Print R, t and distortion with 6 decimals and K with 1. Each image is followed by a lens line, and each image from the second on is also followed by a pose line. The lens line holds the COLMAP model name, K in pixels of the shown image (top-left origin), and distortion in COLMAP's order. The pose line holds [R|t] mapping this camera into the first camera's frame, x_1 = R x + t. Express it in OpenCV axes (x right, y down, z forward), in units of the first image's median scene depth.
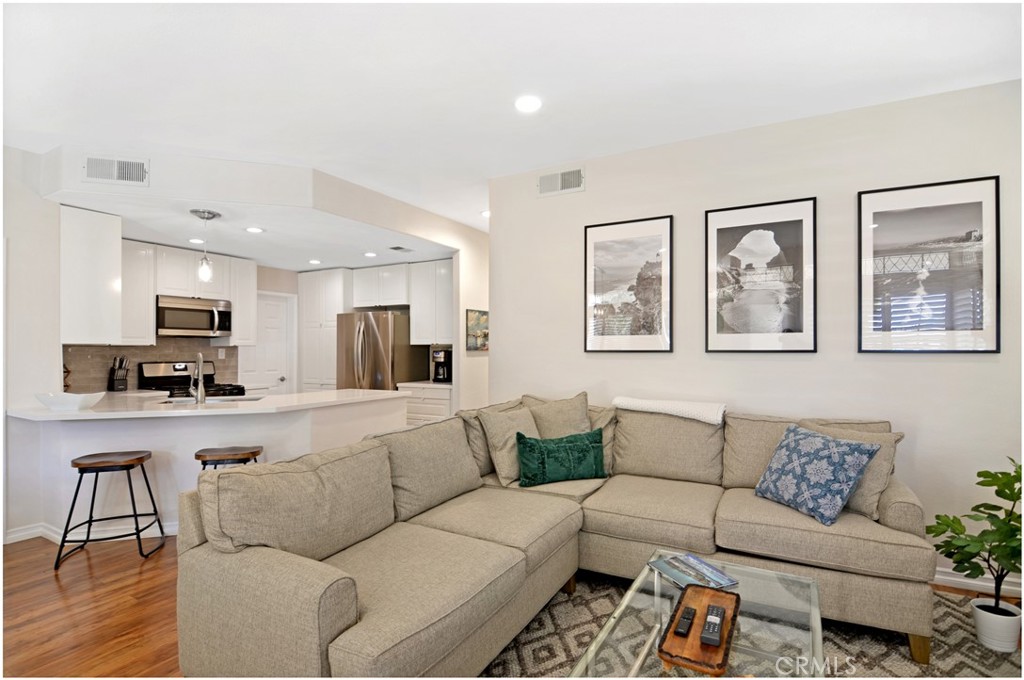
lens RADIAL K [[499.1, 0, 509.0], [0, 499.1, 350.8], [0, 0, 1]] dist [-0.002962, -0.008193]
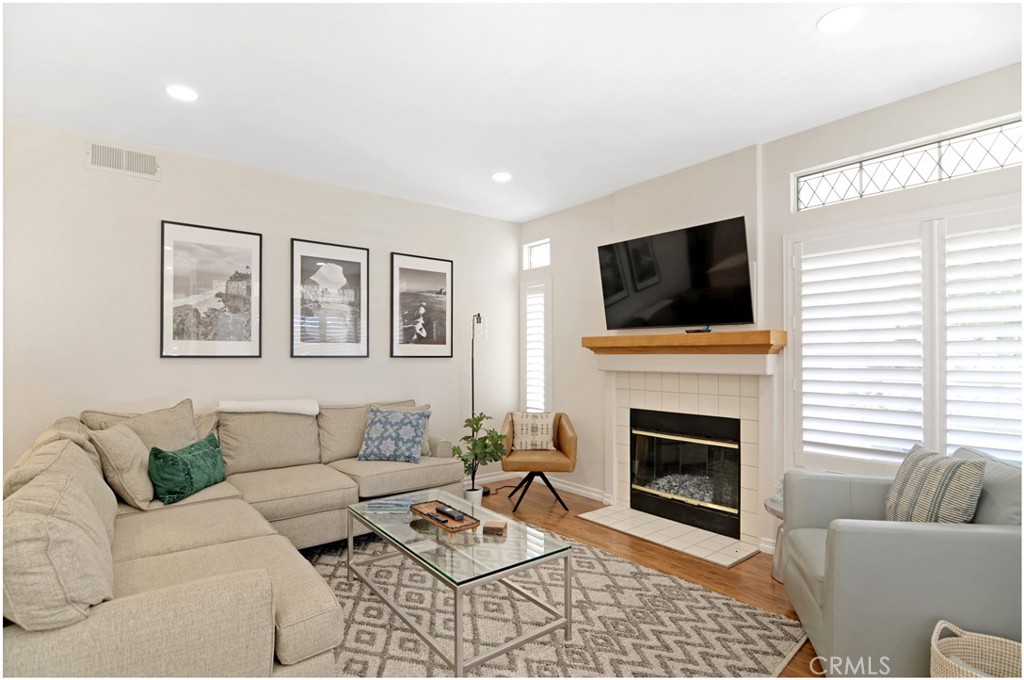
lens RADIAL K [[499.1, 0, 521.2], [0, 499.1, 351.1], [0, 0, 1]] dist [-0.002962, -0.008193]
pose [[0.378280, 0.009433, 0.925643, -0.479647], [0.001094, 0.999943, -0.010637, 0.001282], [-0.925690, 0.005037, 0.378248, 0.044942]]
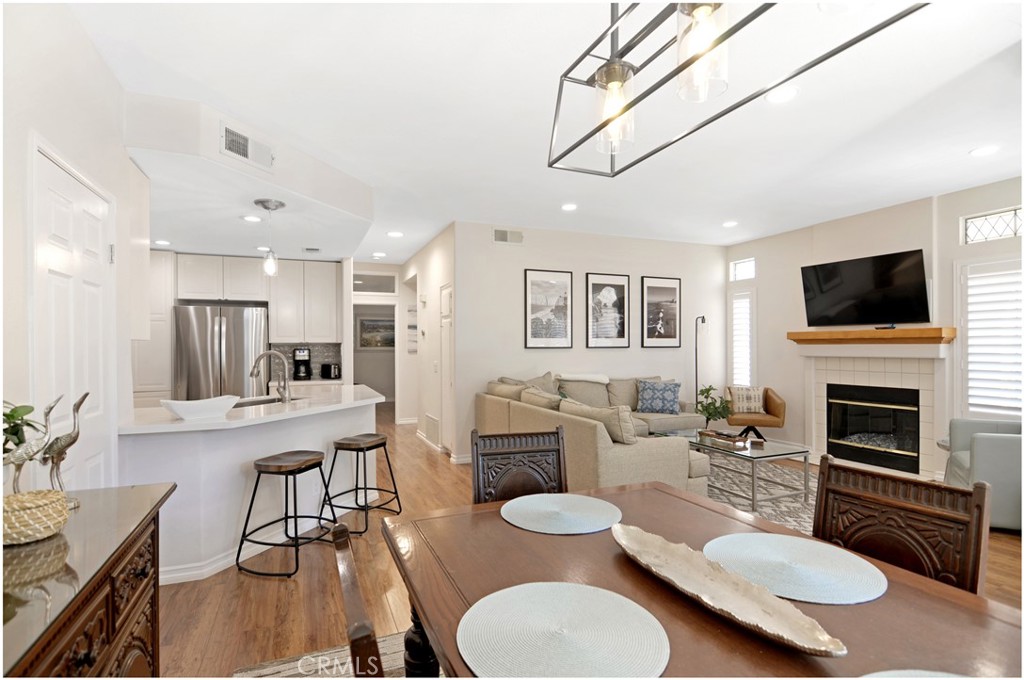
lens RADIAL K [[499.1, 0, 516.9], [0, 499.1, 348.1], [0, 0, 1]] dist [-0.002962, -0.008193]
pose [[0.618748, -0.005508, 0.785570, -1.211809], [0.007217, 0.999973, 0.001327, -0.000811], [-0.785556, 0.004849, 0.618771, 0.042188]]
